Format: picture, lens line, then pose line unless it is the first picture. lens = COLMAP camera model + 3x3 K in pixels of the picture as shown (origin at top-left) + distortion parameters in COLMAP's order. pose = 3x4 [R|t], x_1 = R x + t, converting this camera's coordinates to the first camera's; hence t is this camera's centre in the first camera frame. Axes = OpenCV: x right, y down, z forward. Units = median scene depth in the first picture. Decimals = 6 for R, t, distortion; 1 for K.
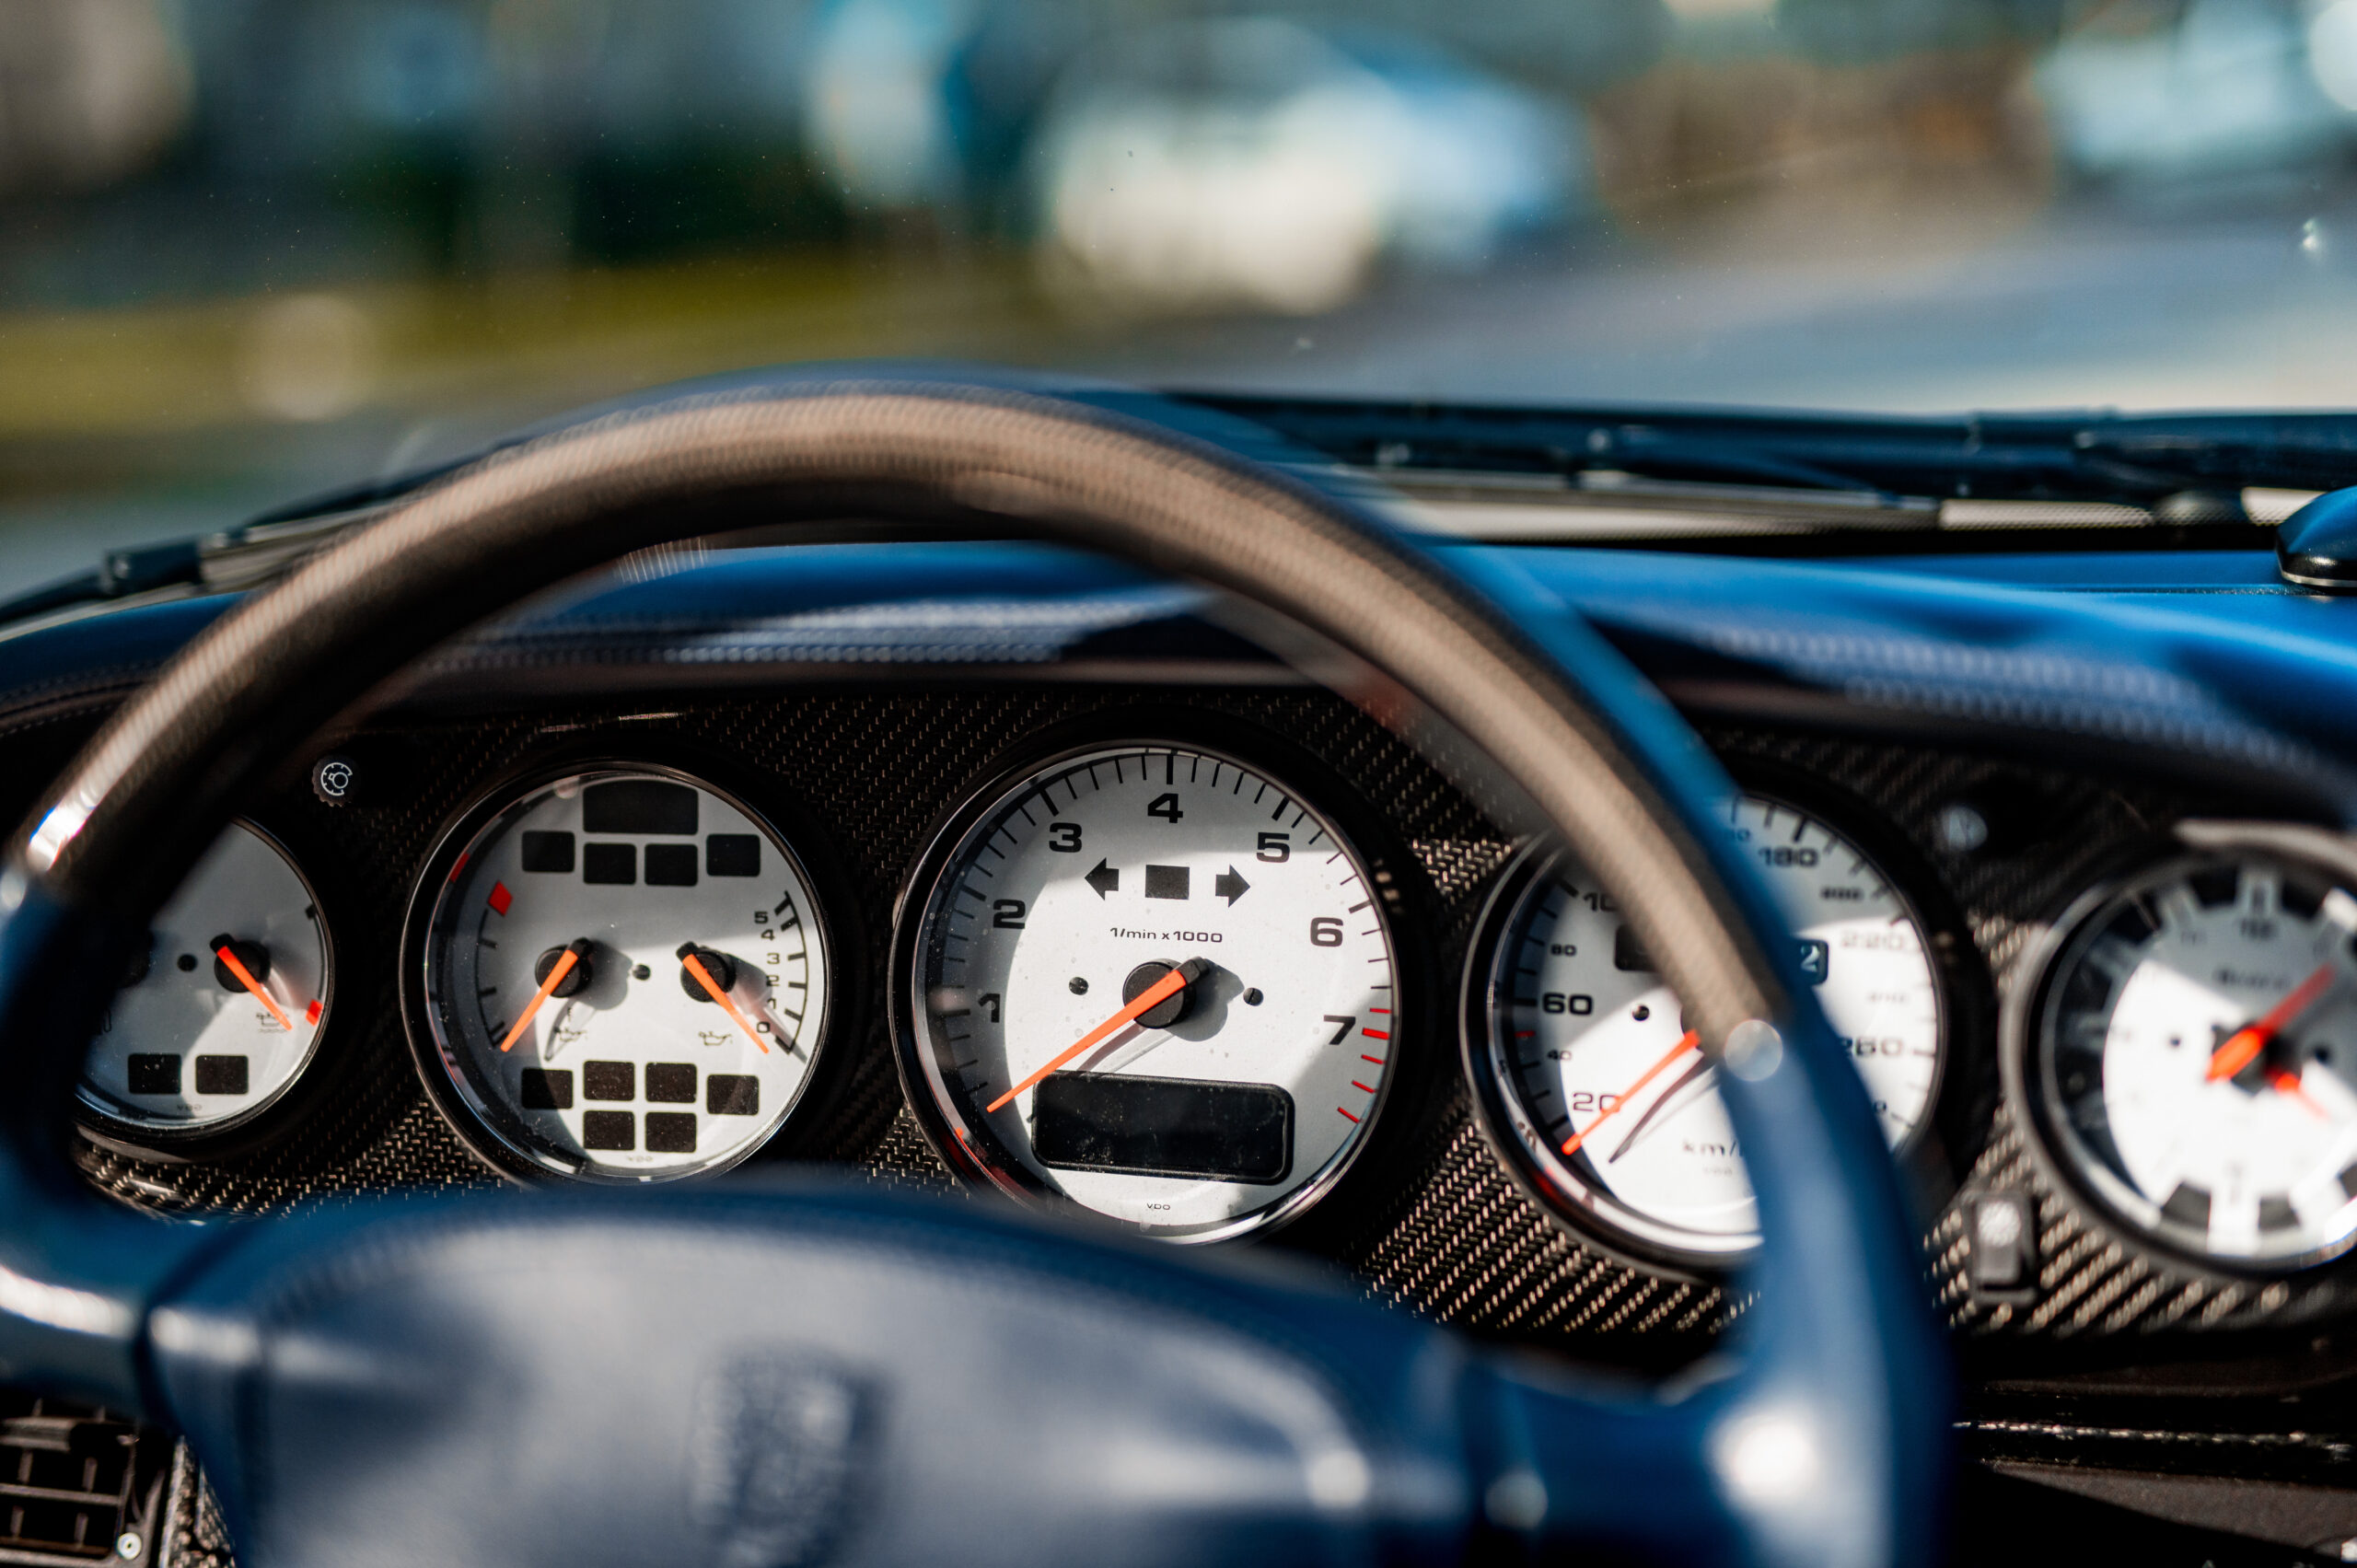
lens RADIAL K [[3334.0, 0, 1178.4], [0, 3334.0, 773.7], [0, 0, 1]] dist [-0.010346, 0.014496]
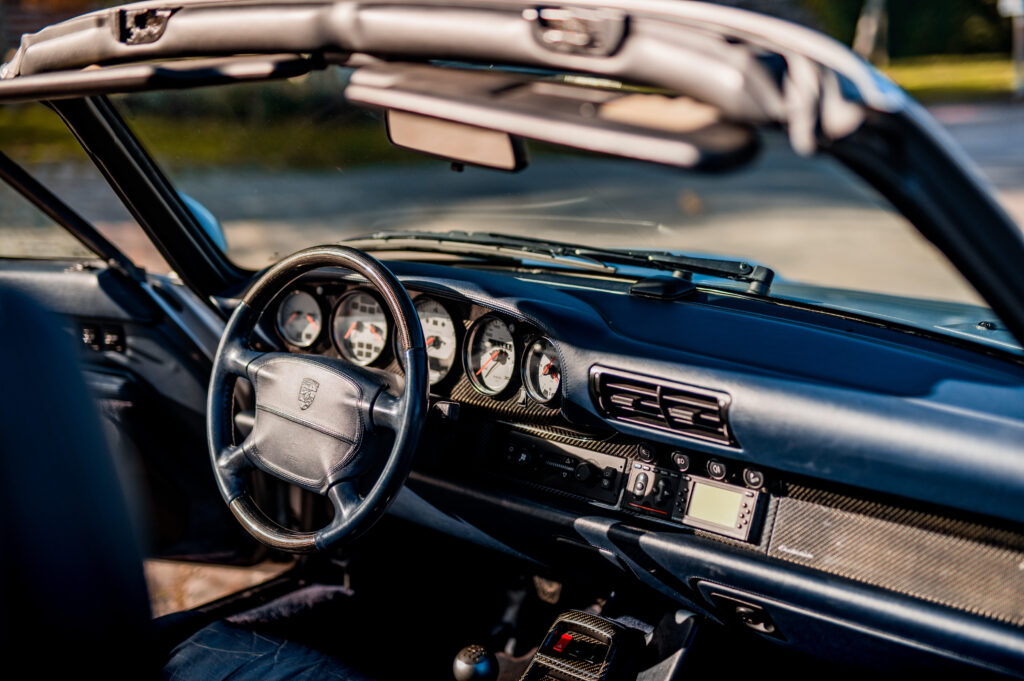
lens RADIAL K [[1402.4, 0, 558.2], [0, 1402.4, 340.7], [0, 0, 1]] dist [0.016712, 0.039149]
pose [[0.907484, 0.121692, -0.402075, 1.203871], [-0.098696, 0.992094, 0.077509, -0.151028], [0.408328, -0.030655, 0.912320, -1.191369]]
